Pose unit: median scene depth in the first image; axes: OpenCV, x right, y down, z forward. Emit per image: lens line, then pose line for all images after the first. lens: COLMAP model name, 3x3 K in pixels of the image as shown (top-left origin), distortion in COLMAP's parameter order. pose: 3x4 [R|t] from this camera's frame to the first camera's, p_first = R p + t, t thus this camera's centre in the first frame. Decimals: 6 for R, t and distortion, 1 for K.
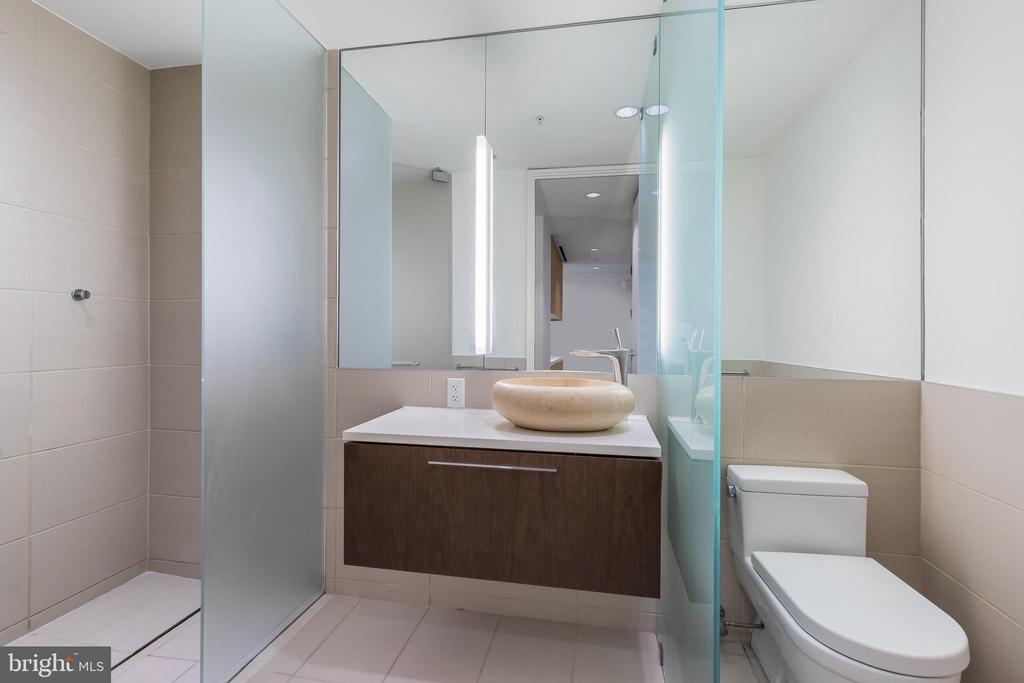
lens RADIAL K [[464.6, 0, 512.7], [0, 464.6, 332.3], [0, 0, 1]] dist [0.000940, 0.000403]
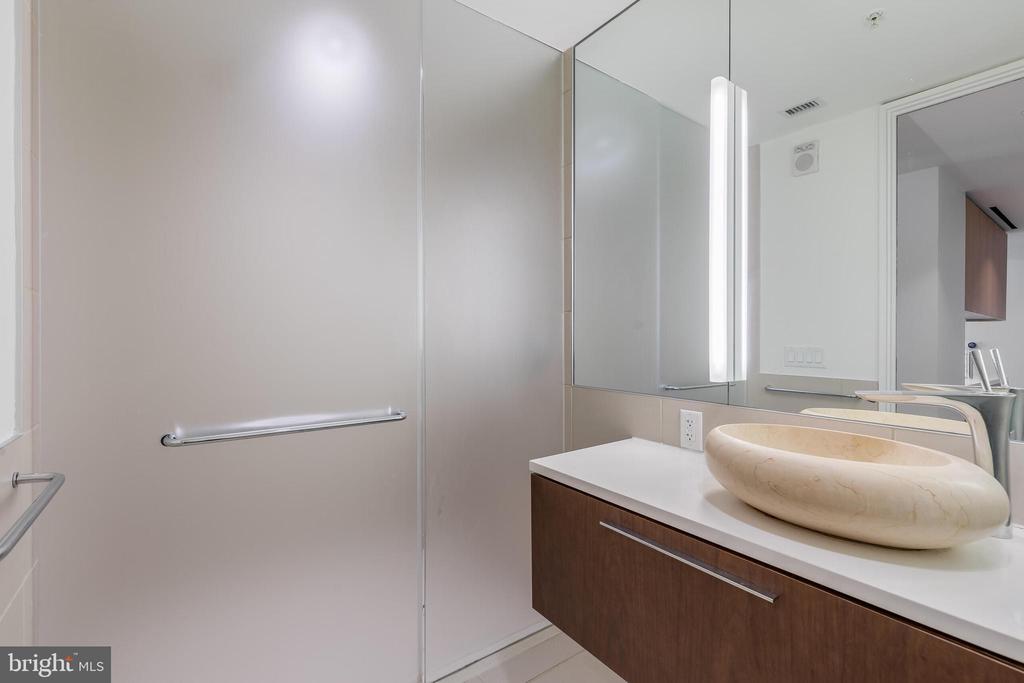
lens RADIAL K [[453.6, 0, 511.7], [0, 453.6, 337.6], [0, 0, 1]] dist [-0.001132, -0.000005]
pose [[0.725450, -0.003709, -0.688265, 0.175965], [0.006052, 0.999981, 0.000989, -0.022926], [0.688249, -0.004883, 0.725459, 0.263593]]
